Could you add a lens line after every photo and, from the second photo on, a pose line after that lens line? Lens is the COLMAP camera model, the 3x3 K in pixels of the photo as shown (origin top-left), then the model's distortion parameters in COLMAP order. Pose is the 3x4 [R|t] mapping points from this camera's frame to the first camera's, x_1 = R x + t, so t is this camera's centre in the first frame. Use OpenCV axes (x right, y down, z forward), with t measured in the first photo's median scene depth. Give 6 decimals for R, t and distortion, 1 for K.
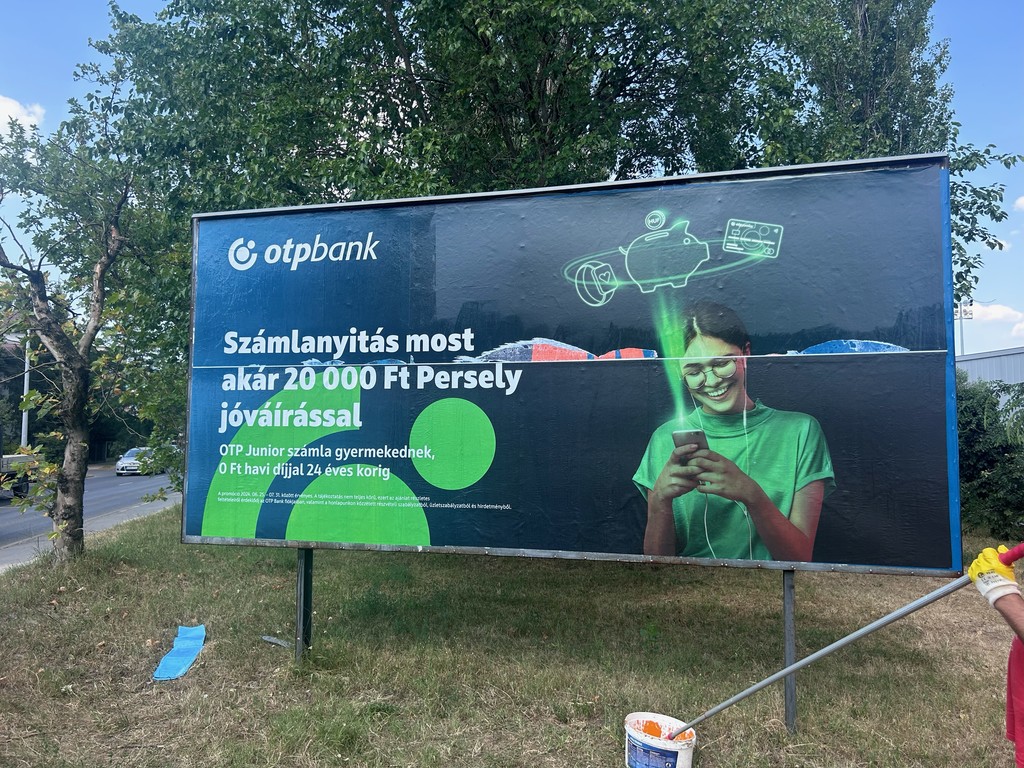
lens RADIAL K [[772.6, 0, 516.2], [0, 772.6, 386.9], [0, 0, 1]] dist [0.045300, -0.034963]
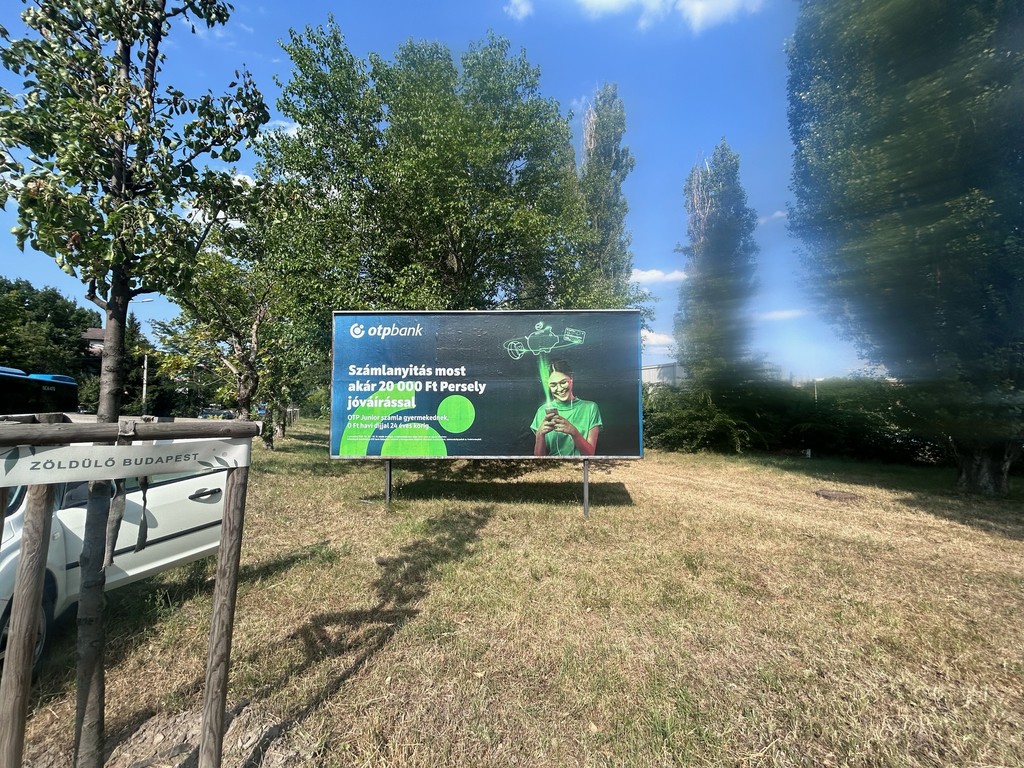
lens RADIAL K [[412.5, 0, 514.9], [0, 412.5, 386.9], [0, 0, 1]] dist [-0.000623, -0.000064]
pose [[0.970082, 0.003690, 0.242751, -0.213415], [-0.008639, 0.999776, 0.019326, -0.036965], [-0.242625, -0.020845, 0.969896, -0.292758]]
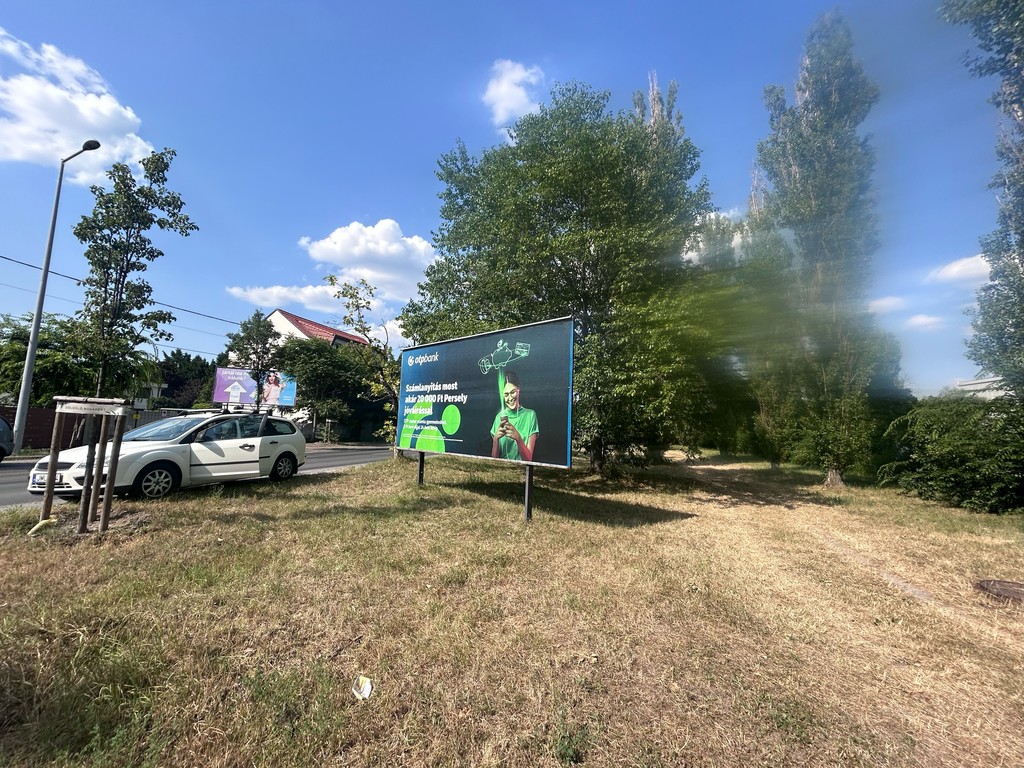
lens RADIAL K [[412.5, 0, 509.7], [0, 412.5, 385.6], [0, 0, 1]] dist [-0.000623, -0.000064]
pose [[0.870708, -0.024038, -0.491212, 0.913681], [0.003339, 0.999071, -0.042972, 0.009142], [0.491788, 0.035776, 0.869980, -0.316703]]
